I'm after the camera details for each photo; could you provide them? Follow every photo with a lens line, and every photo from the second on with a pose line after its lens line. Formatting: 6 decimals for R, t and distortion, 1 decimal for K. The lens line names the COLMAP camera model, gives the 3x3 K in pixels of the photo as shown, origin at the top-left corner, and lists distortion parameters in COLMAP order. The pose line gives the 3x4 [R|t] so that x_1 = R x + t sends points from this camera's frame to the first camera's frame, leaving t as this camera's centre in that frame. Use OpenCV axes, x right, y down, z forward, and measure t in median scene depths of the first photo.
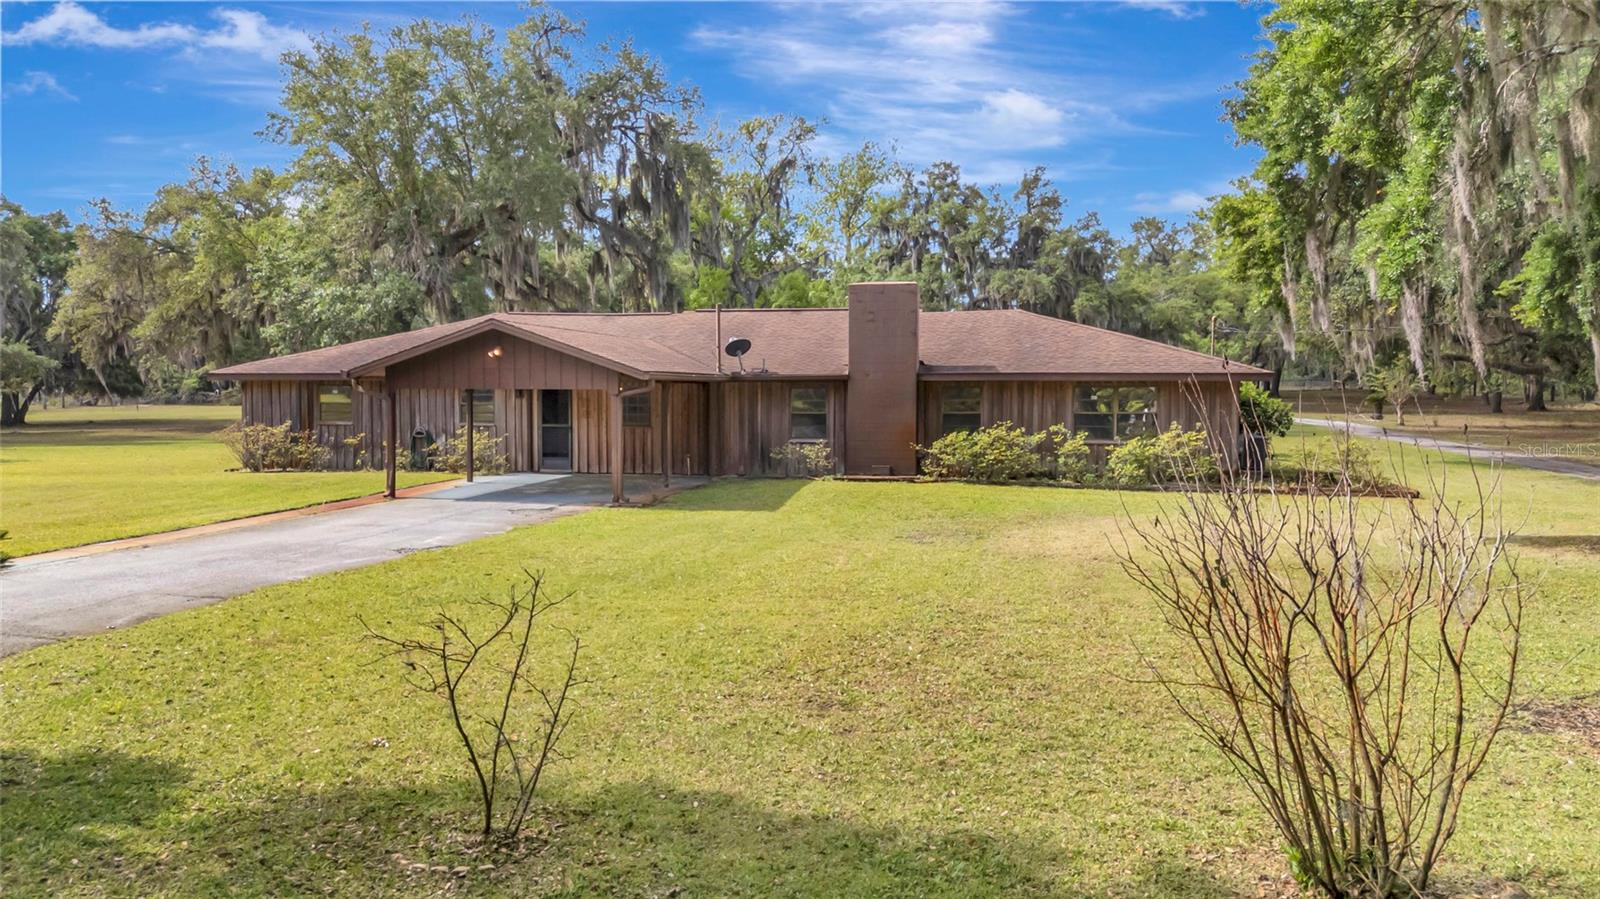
lens RADIAL K [[1151.8, 0, 799.9], [0, 1151.8, 416.5], [0, 0, 1]] dist [-0.000081, -0.001120]
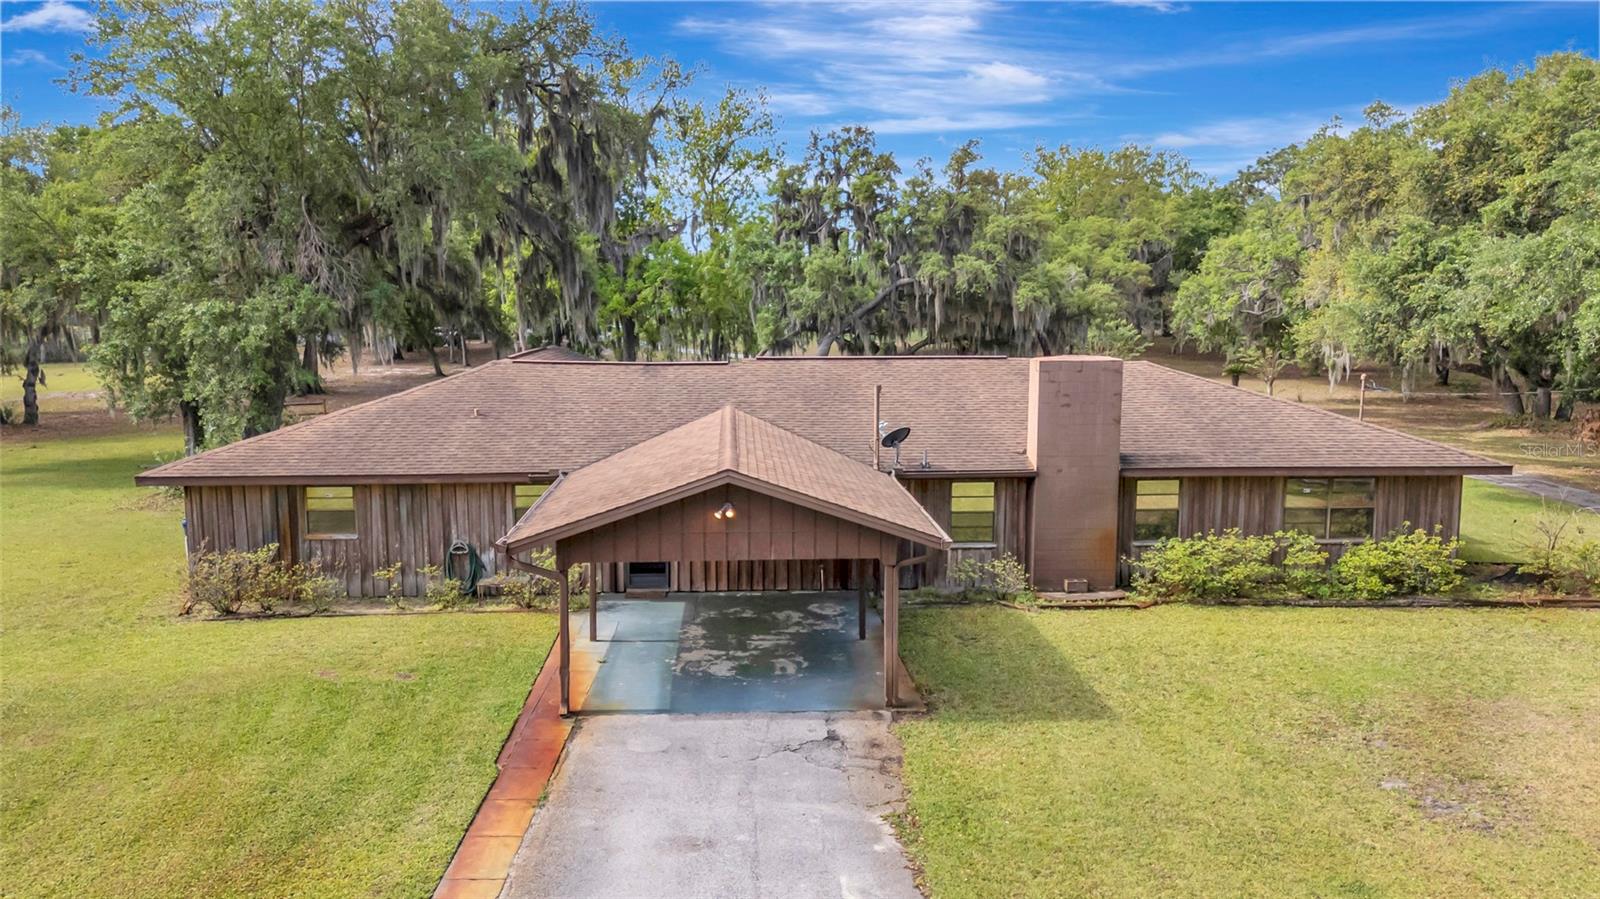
lens RADIAL K [[1148.5, 0, 800.0], [0, 1148.5, 449.5], [0, 0, 1]] dist [0.001913, -0.001825]
pose [[0.971306, -0.029987, 0.235935, -0.209565], [0.006056, 0.994817, 0.101505, -0.090429], [-0.237756, -0.097164, 0.966453, 0.165686]]
